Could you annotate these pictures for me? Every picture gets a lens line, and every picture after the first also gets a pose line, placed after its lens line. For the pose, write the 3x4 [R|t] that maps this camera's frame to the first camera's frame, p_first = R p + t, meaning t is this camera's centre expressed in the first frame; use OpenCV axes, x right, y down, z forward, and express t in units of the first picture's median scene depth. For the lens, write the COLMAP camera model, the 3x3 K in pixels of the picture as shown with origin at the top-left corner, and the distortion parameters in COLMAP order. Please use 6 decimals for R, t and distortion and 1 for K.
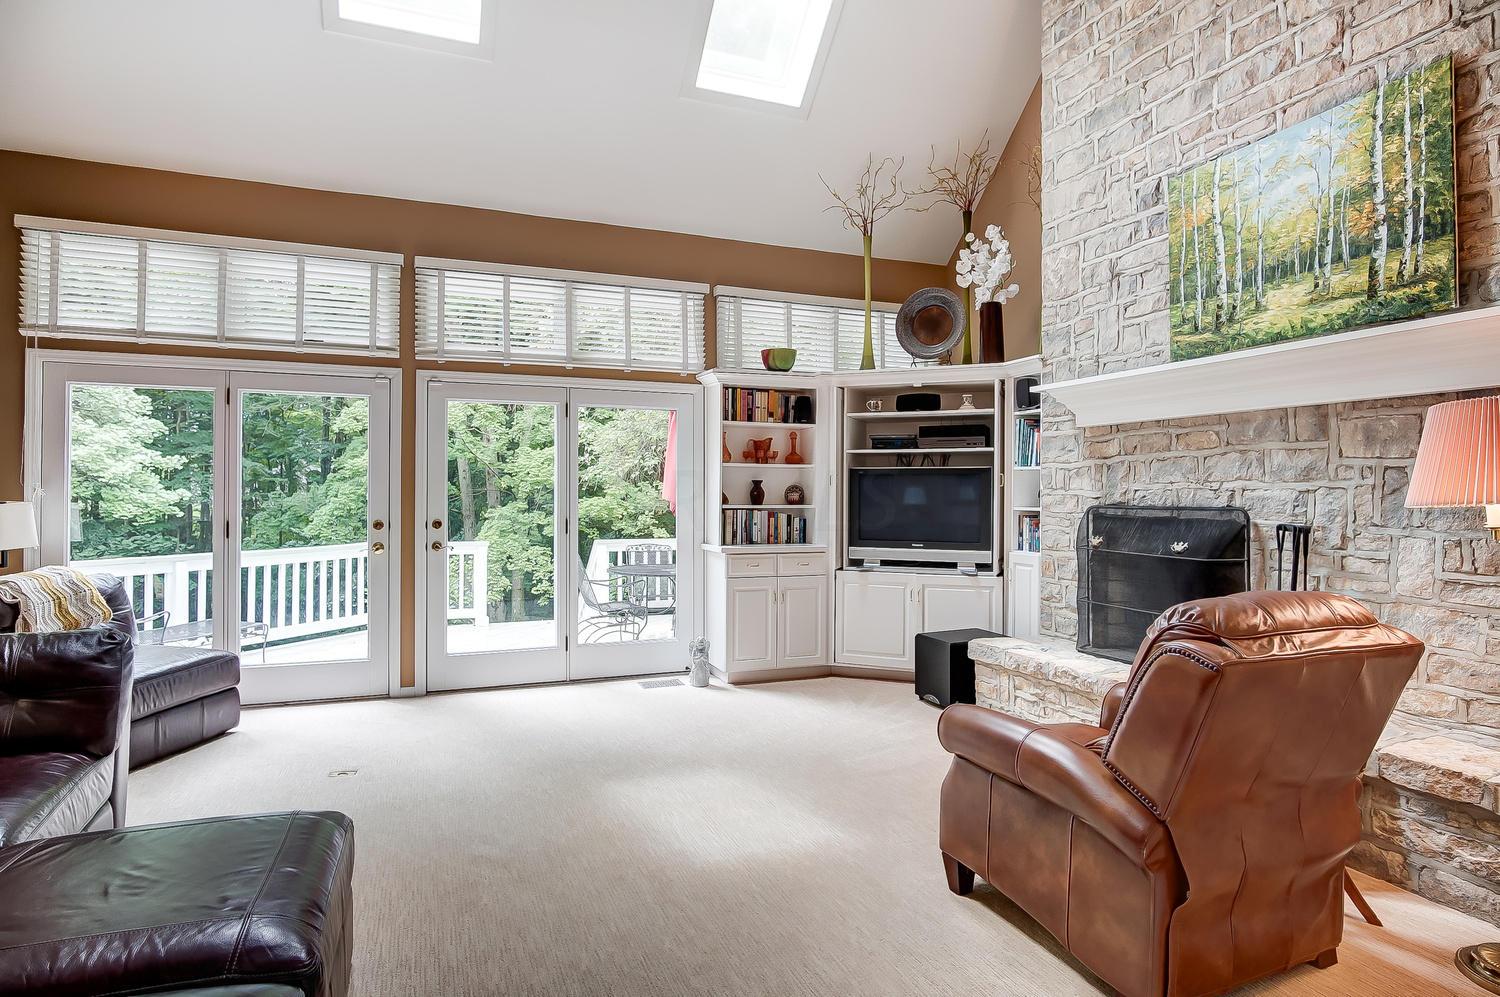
lens RADIAL K [[812.0, 0, 751.9], [0, 812.0, 491.4], [0, 0, 1]] dist [-0.021296, -0.000632]
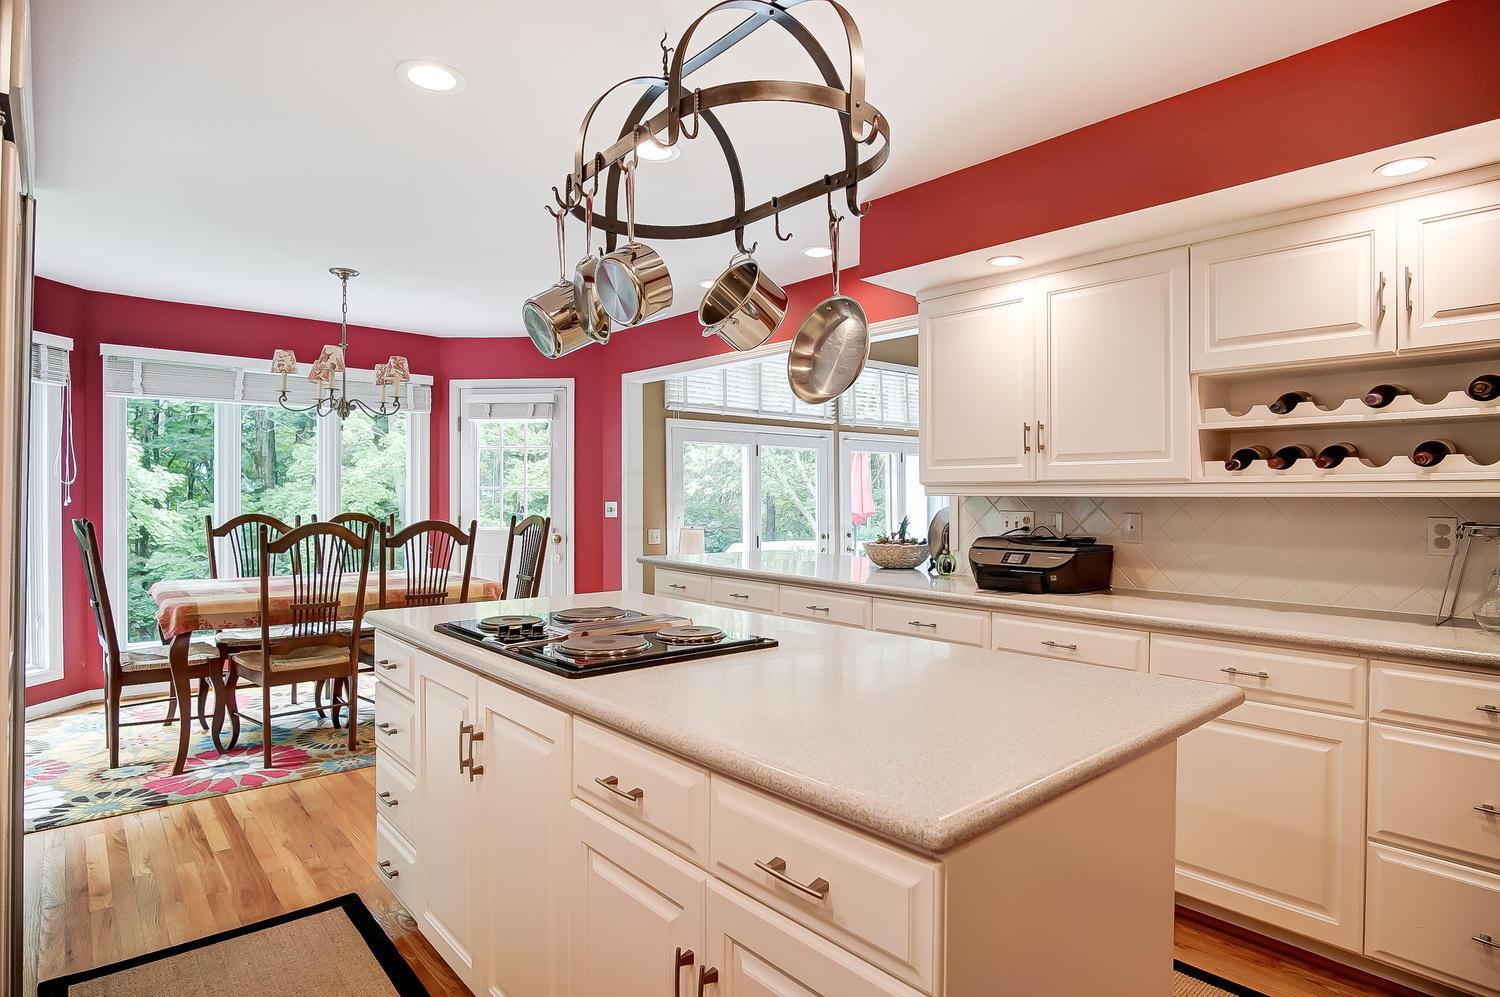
lens RADIAL K [[812.0, 0, 749.3], [0, 812.0, 493.2], [0, 0, 1]] dist [-0.021296, -0.000632]
pose [[0.941161, -0.007645, 0.337871, -1.081674], [0.010364, 0.999927, -0.006246, -0.029465], [-0.337798, 0.009380, 0.941172, -0.353105]]
